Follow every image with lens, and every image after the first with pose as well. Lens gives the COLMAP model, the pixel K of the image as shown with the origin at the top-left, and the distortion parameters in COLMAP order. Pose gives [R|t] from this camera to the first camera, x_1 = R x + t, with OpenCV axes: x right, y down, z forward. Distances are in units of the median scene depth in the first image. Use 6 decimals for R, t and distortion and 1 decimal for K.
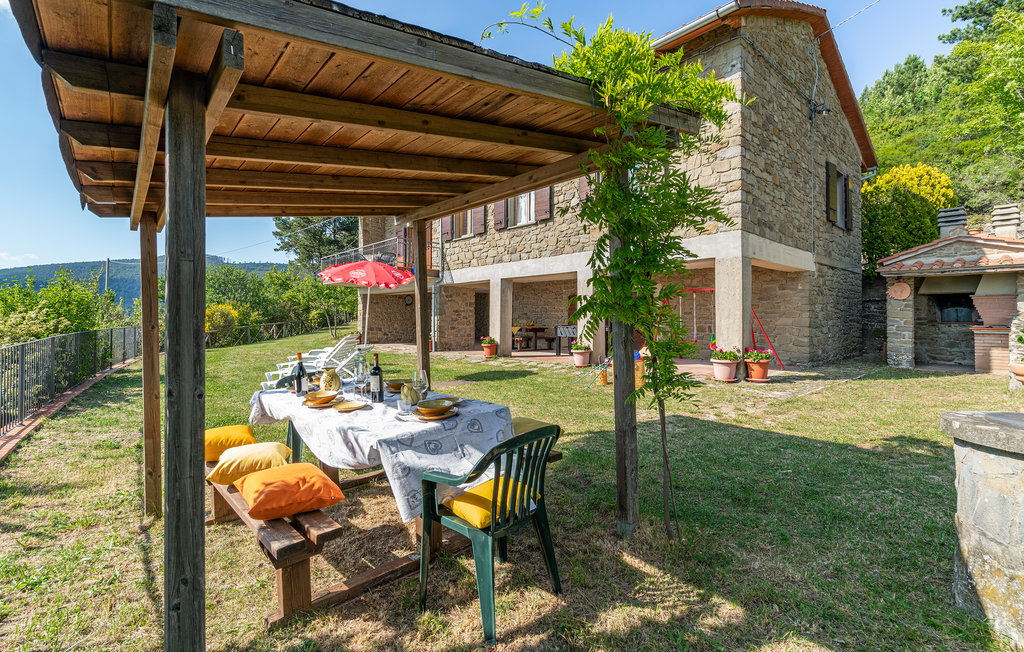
lens RADIAL K [[468.3, 0, 511.6], [0, 468.3, 319.9], [0, 0, 1]] dist [-0.001034, -0.000088]
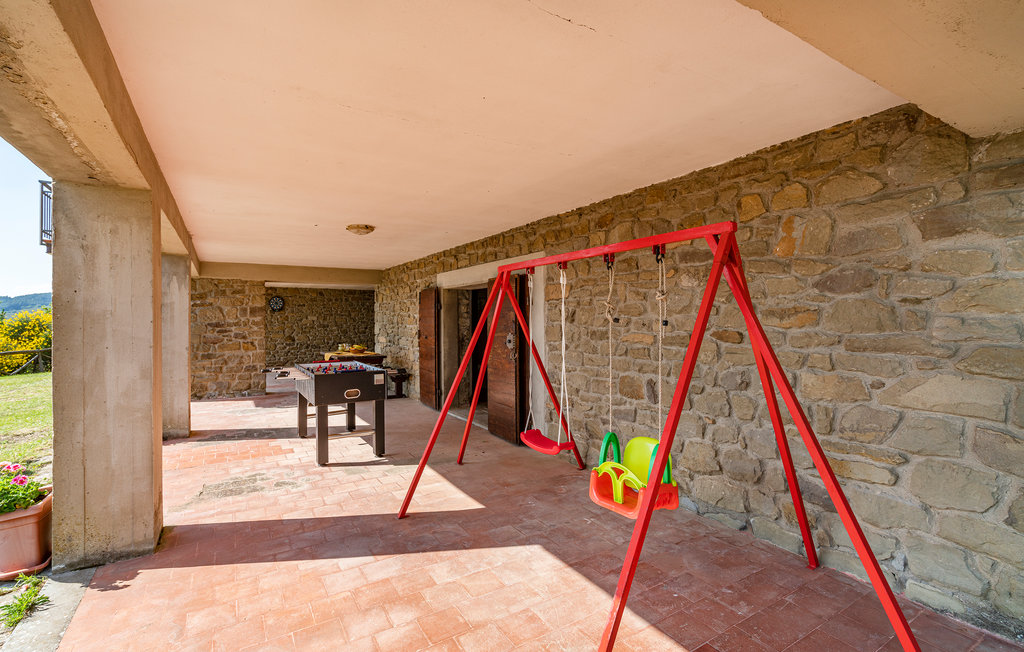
lens RADIAL K [[468.3, 0, 512.5], [0, 468.3, 325.8], [0, 0, 1]] dist [-0.001034, -0.000088]
pose [[0.987388, -0.001061, -0.158315, 0.305074], [0.001680, 0.999991, 0.003778, -0.019189], [0.158309, -0.003997, 0.987381, 0.549942]]
